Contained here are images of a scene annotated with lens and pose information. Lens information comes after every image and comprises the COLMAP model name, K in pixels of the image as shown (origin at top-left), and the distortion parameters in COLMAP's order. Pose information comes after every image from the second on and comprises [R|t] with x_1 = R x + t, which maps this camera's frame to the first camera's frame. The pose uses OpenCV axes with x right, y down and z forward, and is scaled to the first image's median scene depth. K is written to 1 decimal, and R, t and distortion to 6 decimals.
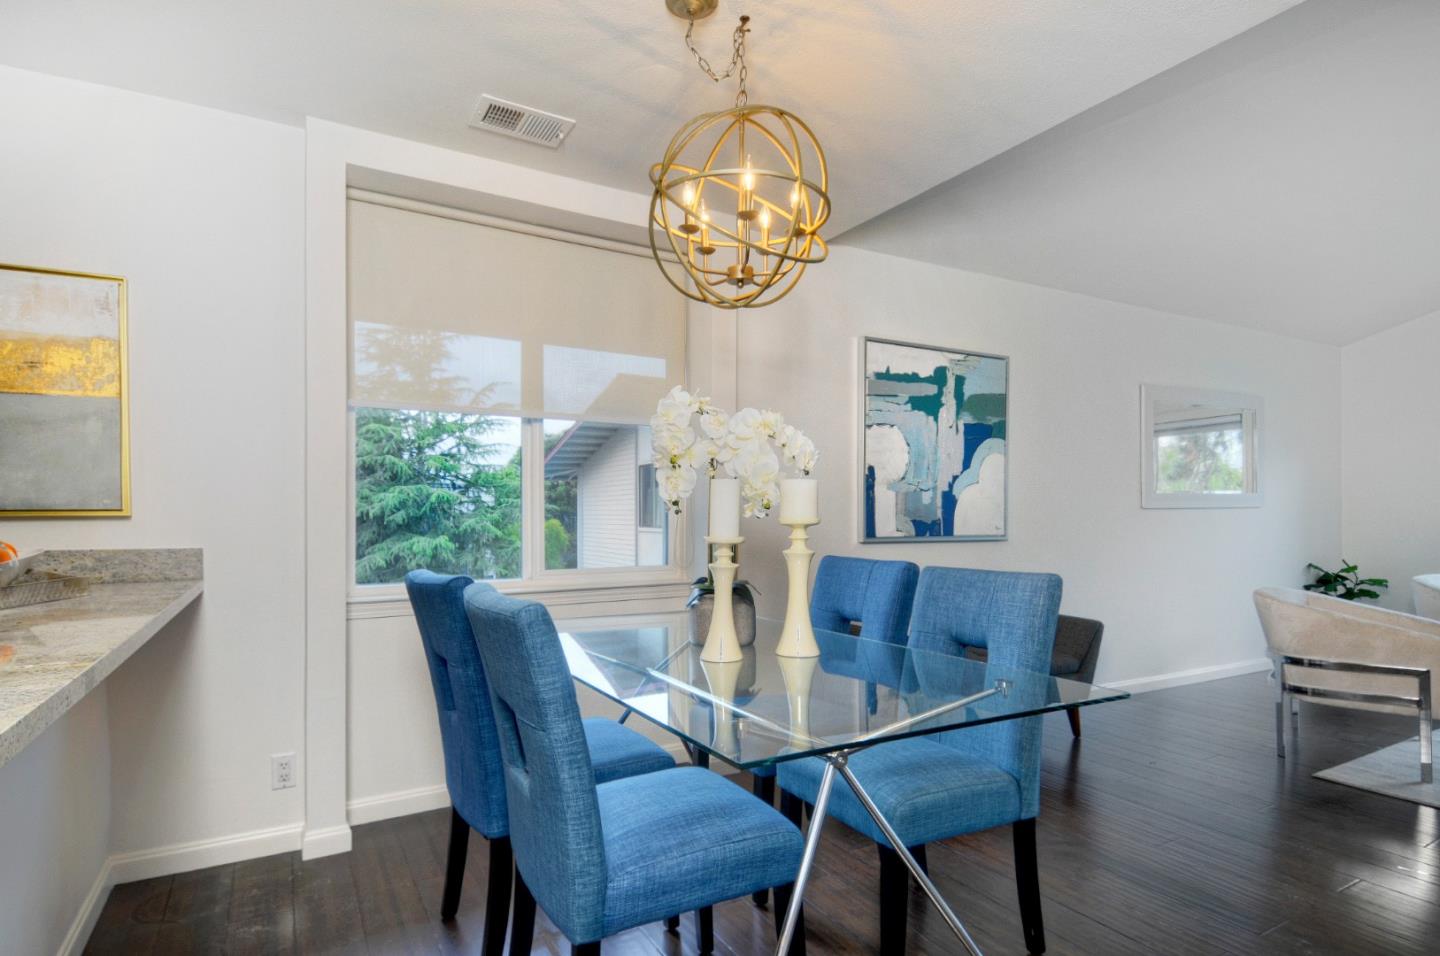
lens RADIAL K [[767.3, 0, 708.8], [0, 767.3, 506.8], [0, 0, 1]] dist [0.043467, -0.013995]
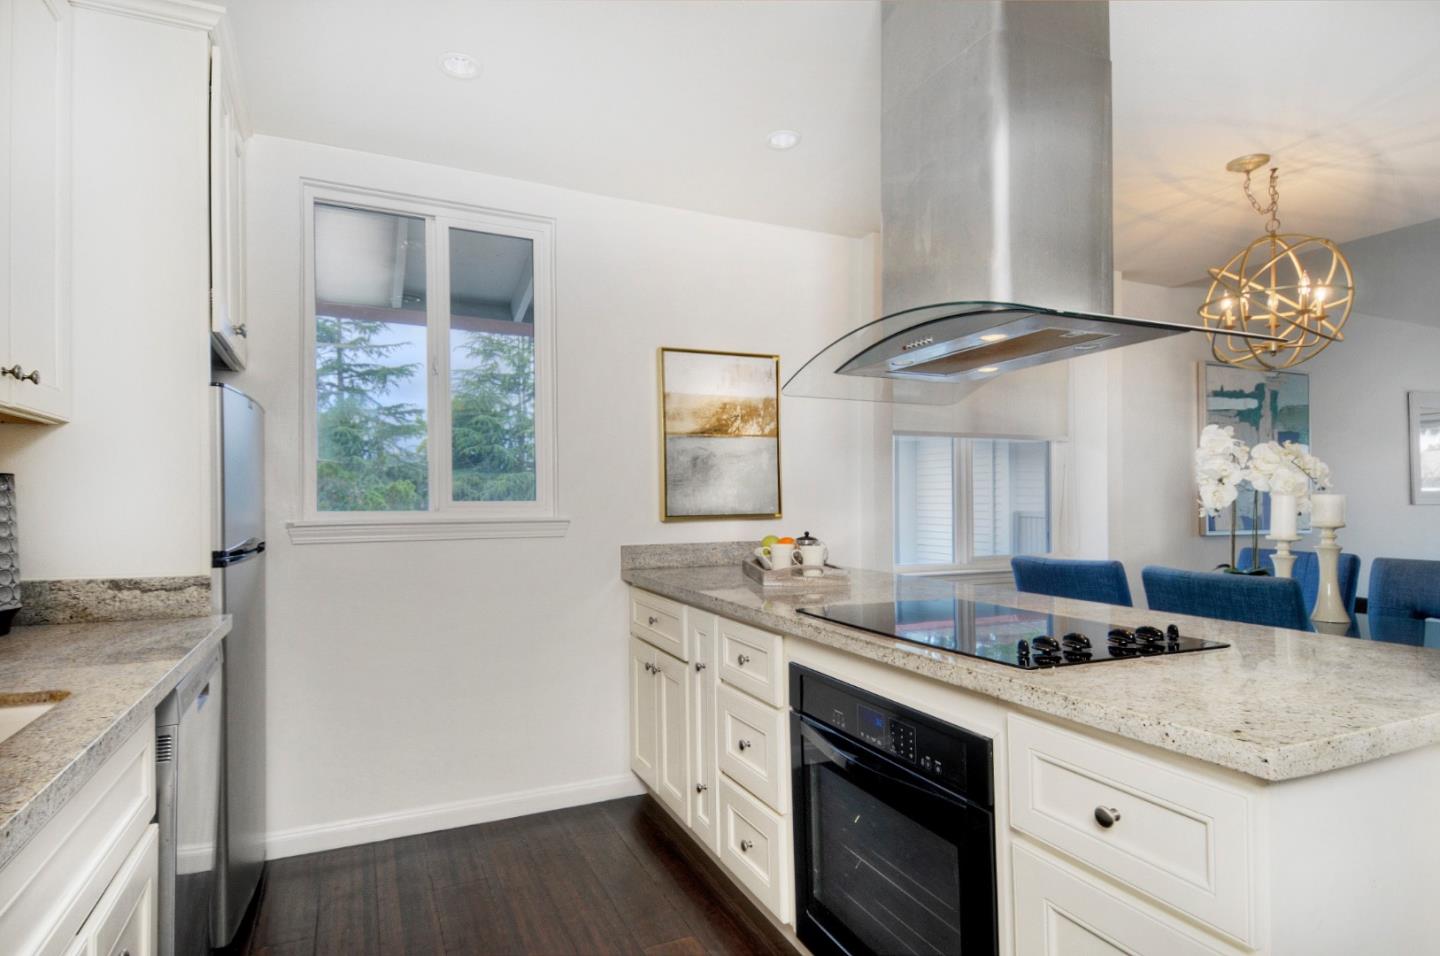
lens RADIAL K [[767.3, 0, 708.8], [0, 767.3, 506.8], [0, 0, 1]] dist [0.043467, -0.013995]
pose [[0.996072, -0.003417, -0.088481, -0.463326], [0.005230, 0.999781, 0.020264, -0.025340], [0.088392, -0.020647, 0.995872, -0.278976]]
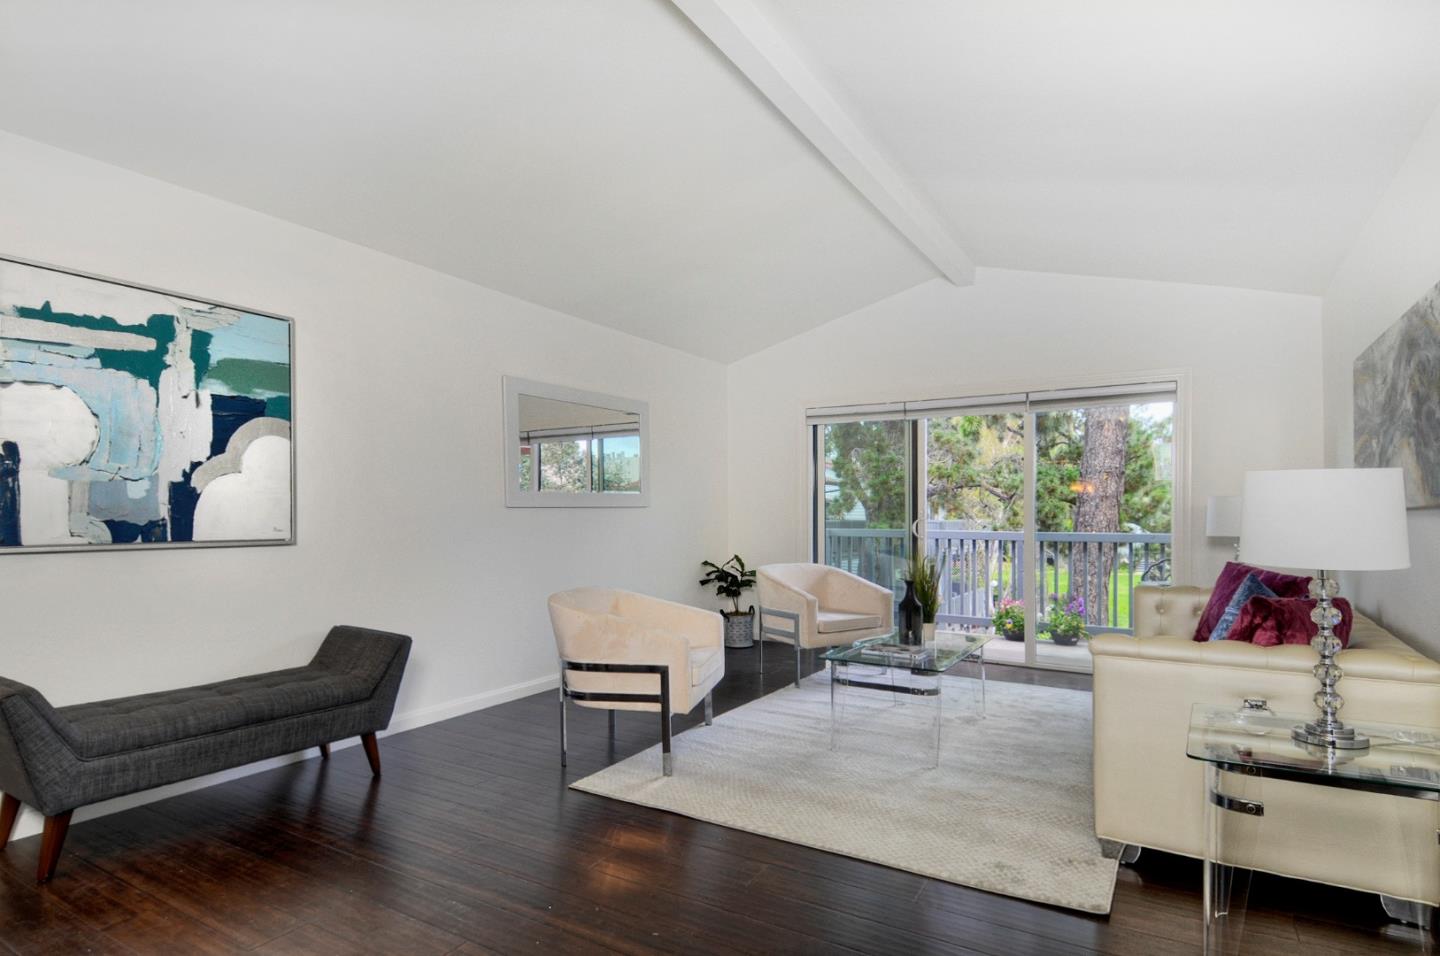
lens RADIAL K [[767.3, 0, 708.8], [0, 767.3, 506.8], [0, 0, 1]] dist [0.043467, -0.013995]
pose [[0.874997, 0.008219, 0.484059, 0.430204], [-0.009600, 0.999954, 0.000374, -0.001523], [-0.484033, -0.004974, 0.875035, 0.088763]]
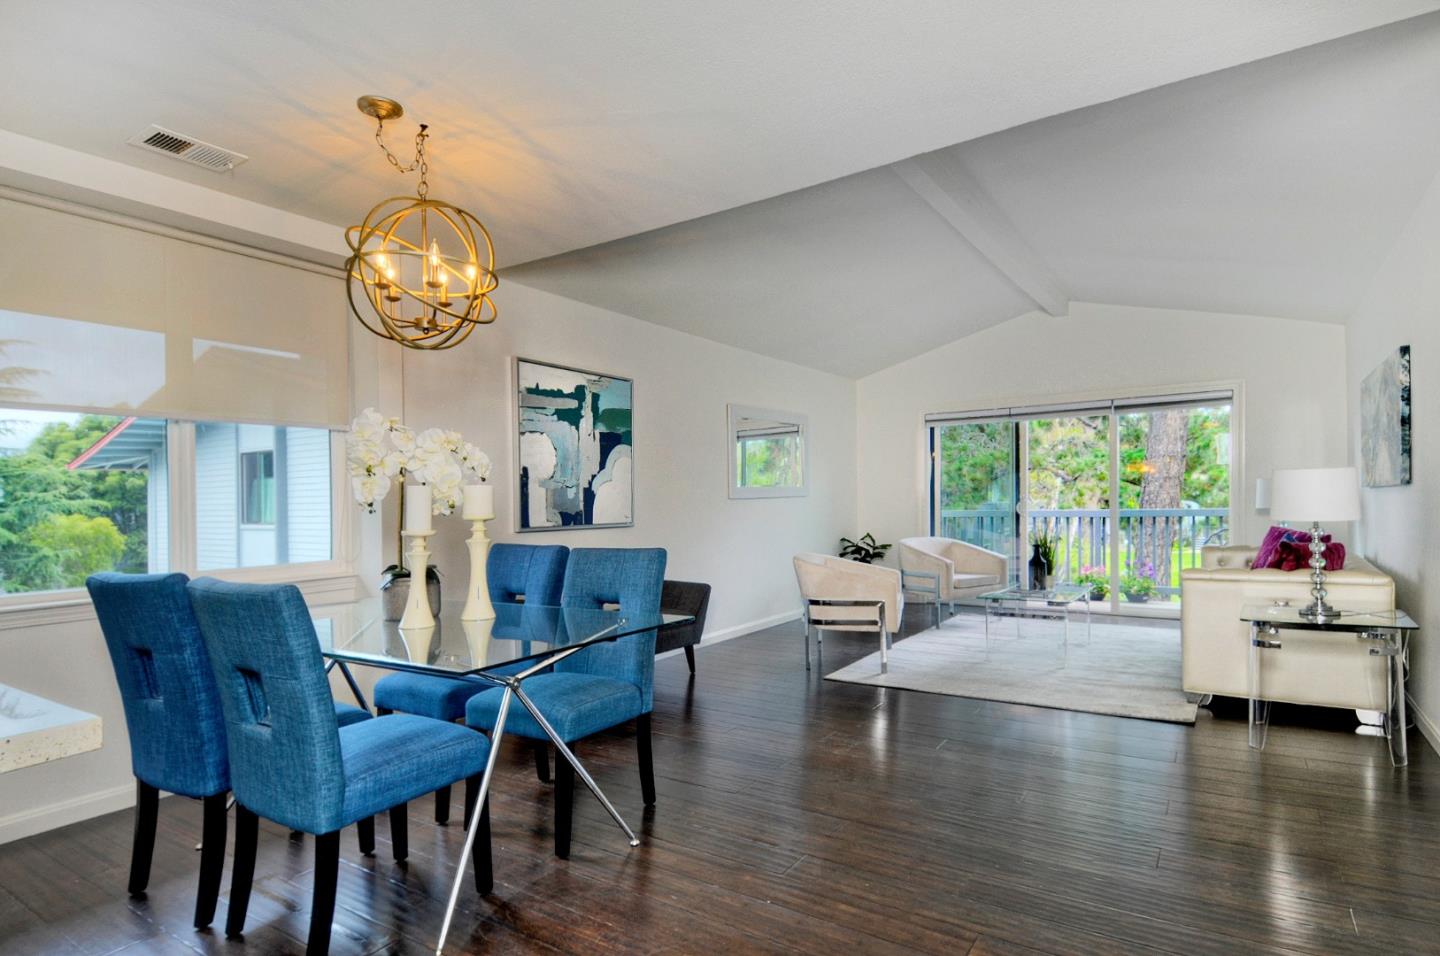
lens RADIAL K [[767.3, 0, 708.8], [0, 767.3, 506.8], [0, 0, 1]] dist [0.043467, -0.013995]
pose [[0.898142, -0.019364, 0.439279, -0.057686], [0.013447, 0.999772, 0.016577, -0.008110], [-0.439500, -0.008982, 0.898198, -0.193752]]
